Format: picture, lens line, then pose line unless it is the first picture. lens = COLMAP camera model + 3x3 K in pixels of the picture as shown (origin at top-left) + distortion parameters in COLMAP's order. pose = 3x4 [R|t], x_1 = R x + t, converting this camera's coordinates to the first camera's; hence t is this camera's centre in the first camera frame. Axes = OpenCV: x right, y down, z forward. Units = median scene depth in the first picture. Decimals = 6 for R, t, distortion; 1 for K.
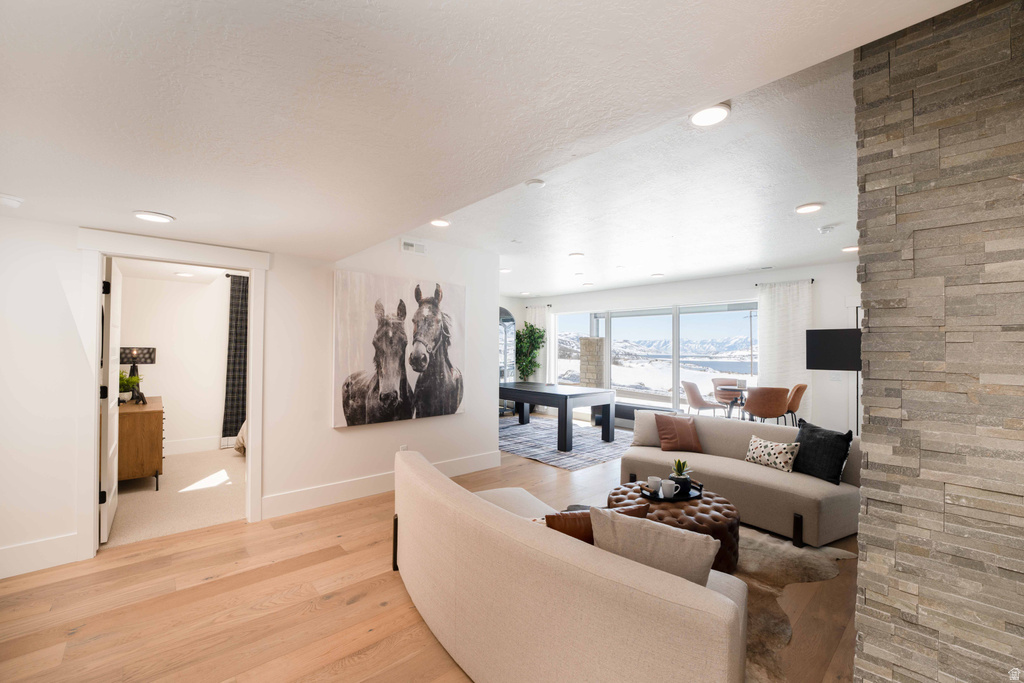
lens RADIAL K [[415.6, 0, 509.4], [0, 415.6, 344.5], [0, 0, 1]] dist [-0.025214, 0.003262]
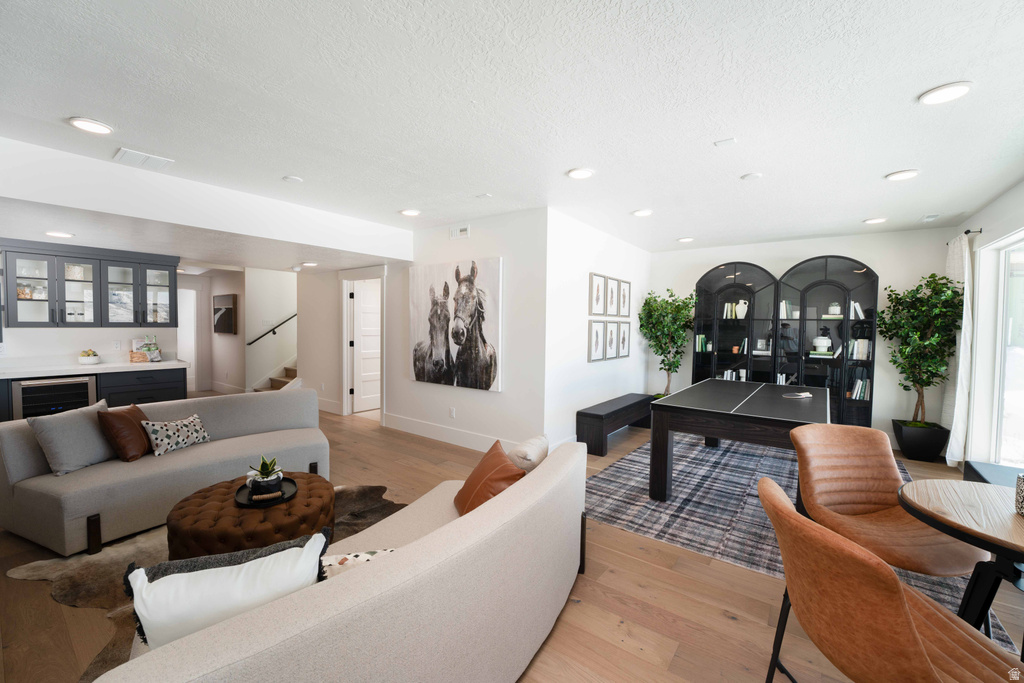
lens RADIAL K [[415.6, 0, 508.7], [0, 415.6, 338.4], [0, 0, 1]] dist [-0.025214, 0.003262]
pose [[0.204143, 0.027382, -0.978558, 0.862229], [-0.001141, 0.999615, 0.027733, 0.017064], [0.978940, -0.004545, 0.204096, 0.875028]]
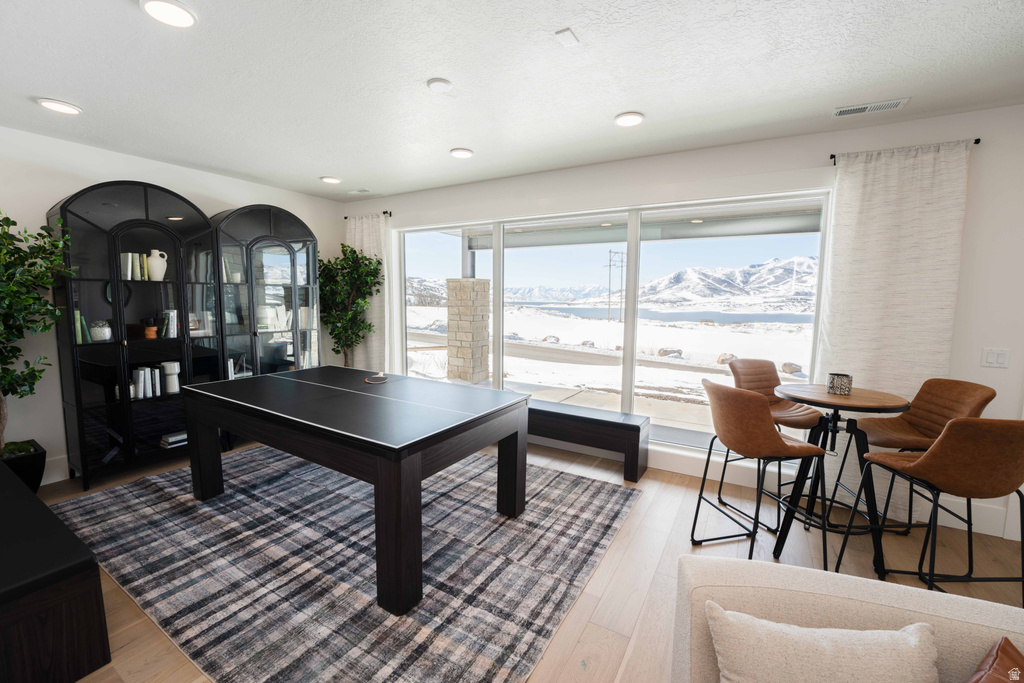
lens RADIAL K [[415.6, 0, 512.5], [0, 415.6, 337.8], [0, 0, 1]] dist [-0.025214, 0.003262]
pose [[0.949510, -0.028413, 0.312447, 0.159765], [-0.006474, 0.993904, 0.110056, 0.008163], [-0.313670, -0.106522, 0.943538, 0.890234]]
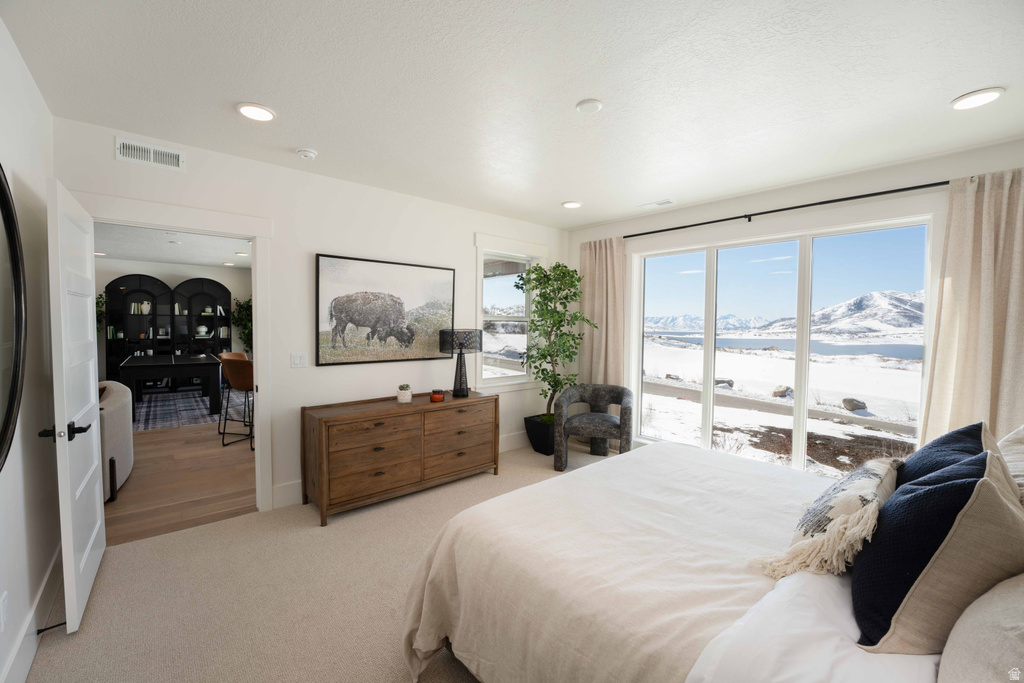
lens RADIAL K [[415.6, 0, 509.8], [0, 415.6, 342.2], [0, 0, 1]] dist [-0.025214, 0.003262]
pose [[0.999868, 0.004180, -0.015674, 1.393863], [-0.003362, 0.998647, 0.051893, 0.014803], [0.015870, -0.051834, 0.998530, 0.063188]]
